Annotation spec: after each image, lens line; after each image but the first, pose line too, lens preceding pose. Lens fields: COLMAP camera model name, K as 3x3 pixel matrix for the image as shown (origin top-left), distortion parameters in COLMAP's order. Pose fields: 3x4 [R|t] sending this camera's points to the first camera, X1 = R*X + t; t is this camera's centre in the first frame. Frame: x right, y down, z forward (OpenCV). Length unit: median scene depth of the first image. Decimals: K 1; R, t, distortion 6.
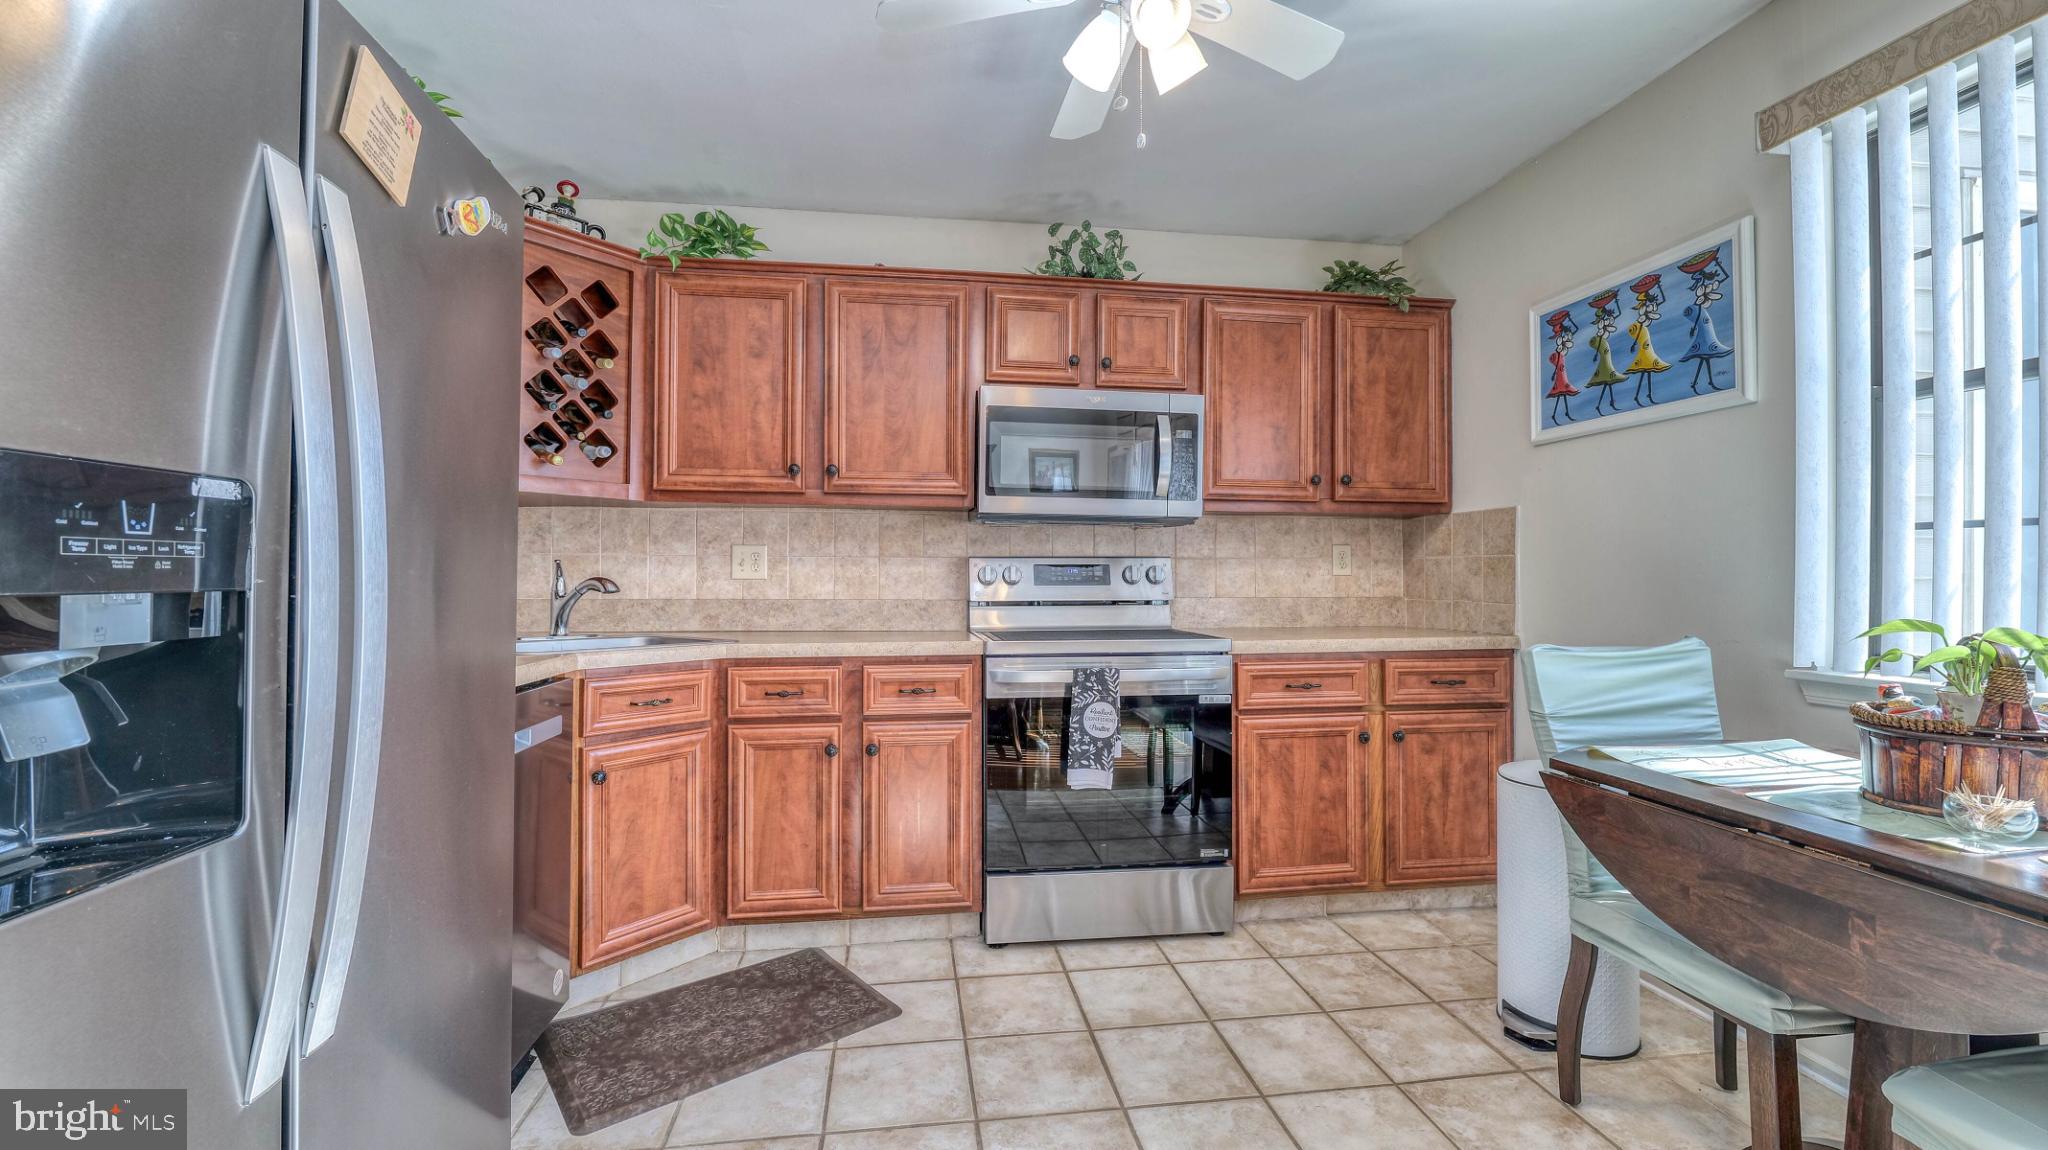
lens RADIAL K [[833.7, 0, 1017.4], [0, 833.7, 570.6], [0, 0, 1]] dist [-0.009139, -0.000171]
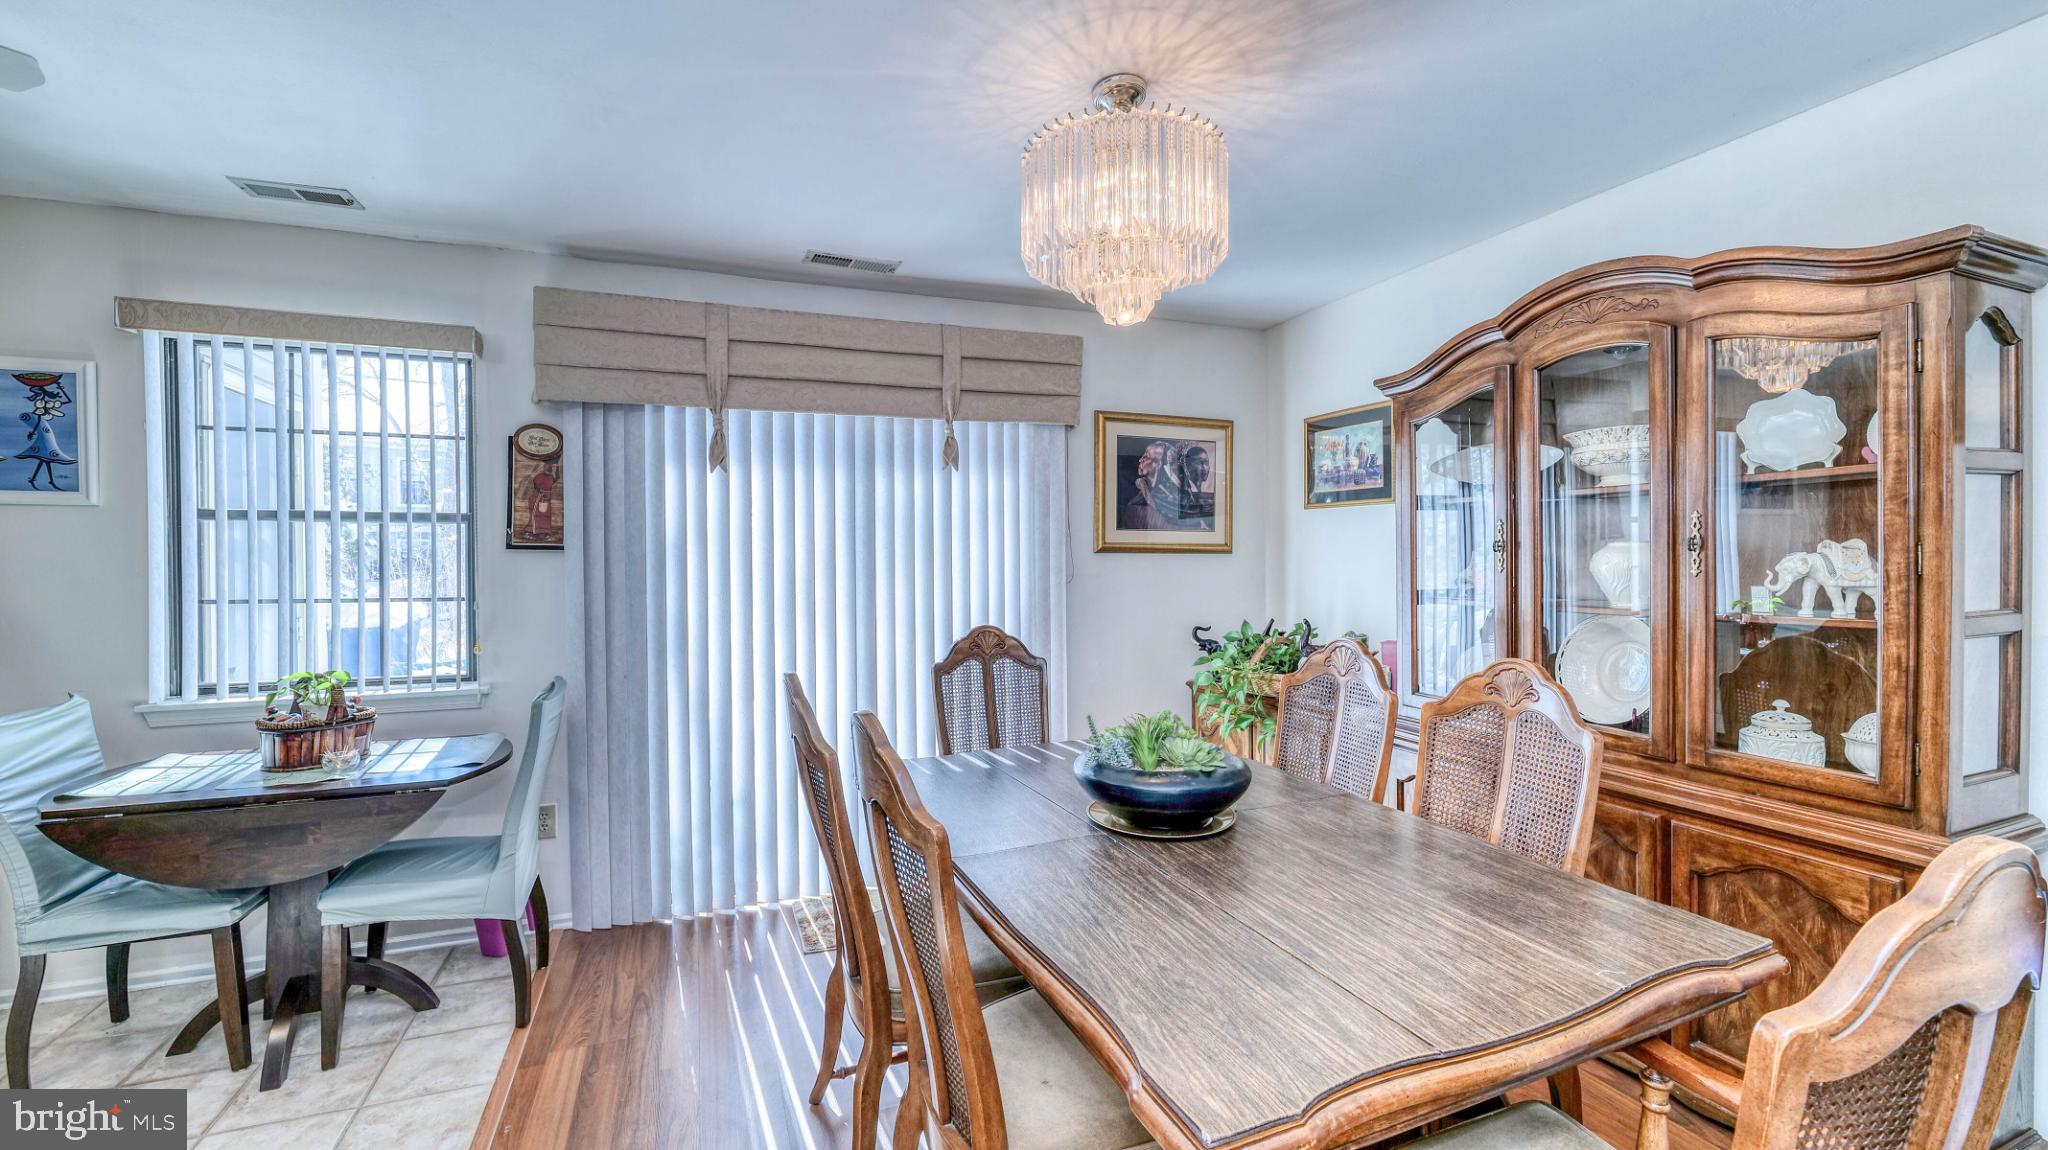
lens RADIAL K [[833.7, 0, 1025.1], [0, 833.7, 561.3], [0, 0, 1]] dist [-0.009139, -0.000171]
pose [[-0.242203, -0.010715, 0.970166, -0.680190], [-0.008342, 0.999925, 0.008961, -0.129887], [-0.970190, -0.005923, -0.242274, -0.102053]]
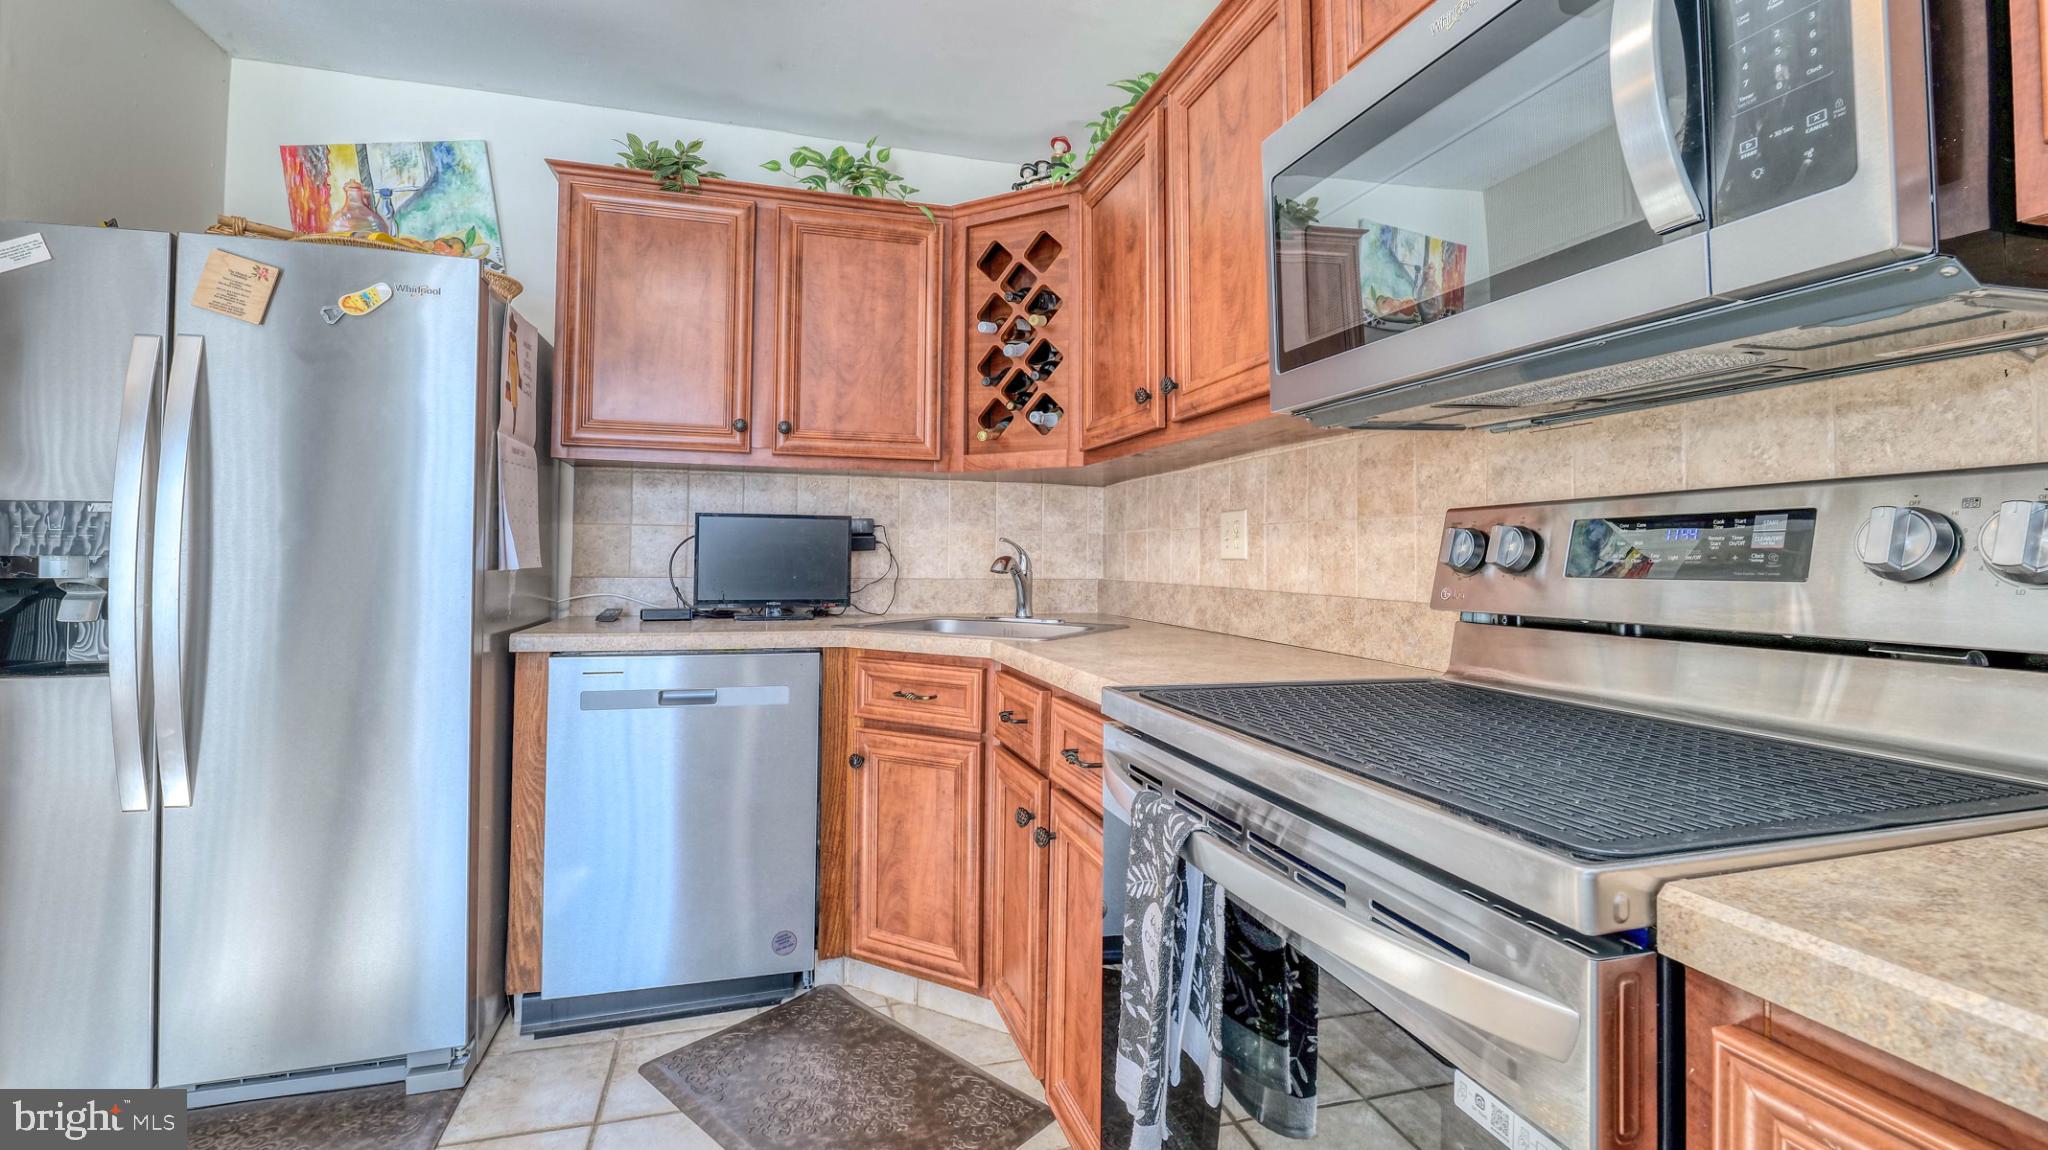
lens RADIAL K [[869.9, 0, 1013.2], [0, 869.9, 531.7], [0, 0, 1]] dist [-0.014806, -0.000068]
pose [[0.145058, -0.030563, -0.988951, 0.444498], [0.002407, 0.999531, -0.030537, 0.010675], [0.989420, 0.002050, 0.145063, 0.863542]]
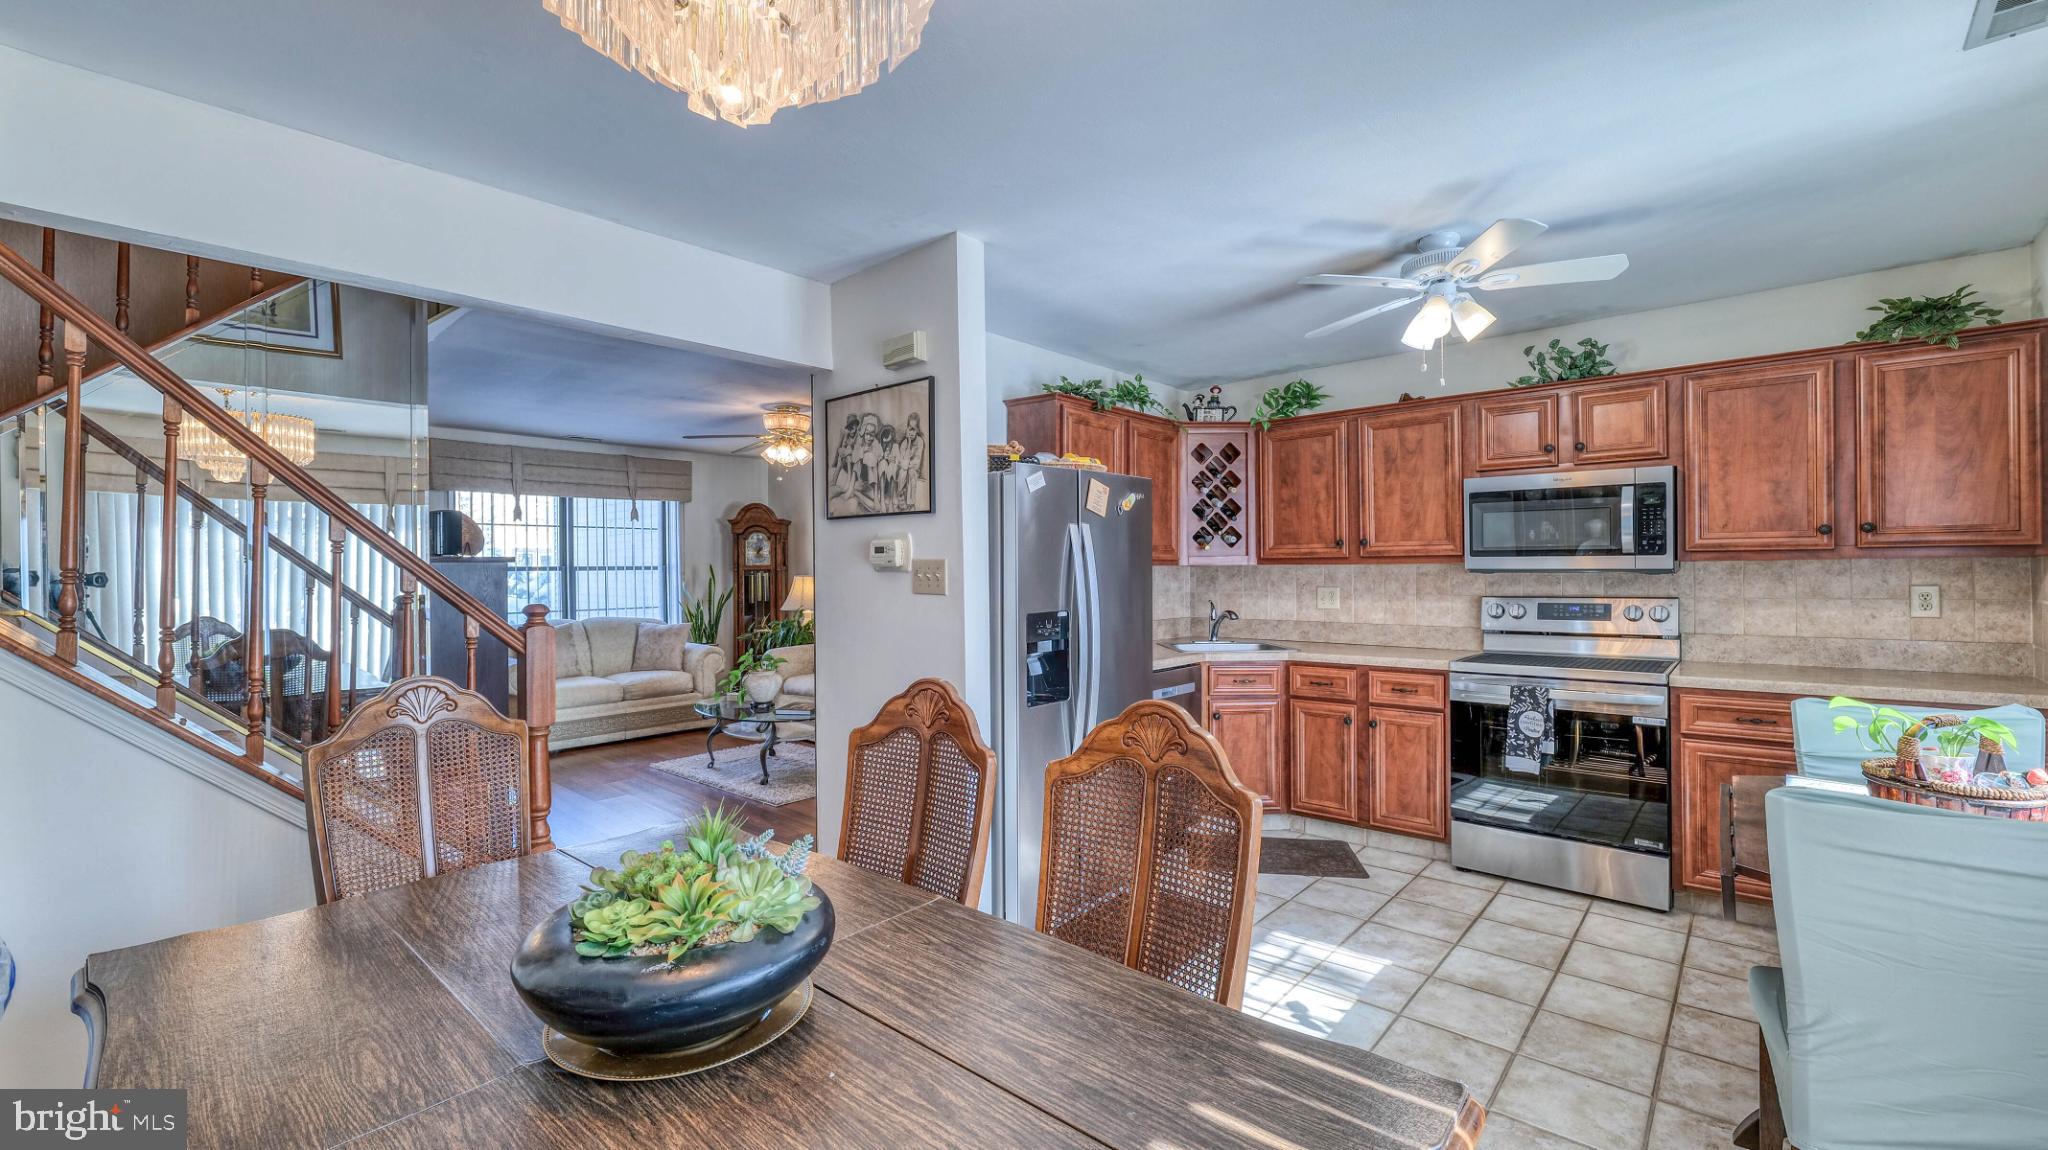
lens RADIAL K [[833.7, 0, 1012.7], [0, 833.7, 565.1], [0, 0, 1]] dist [-0.009139, -0.000171]
pose [[0.641769, -0.013513, -0.766779, 0.590335], [0.020087, 0.999798, -0.000808, -0.099008], [0.766635, -0.014884, 0.641910, -0.530725]]
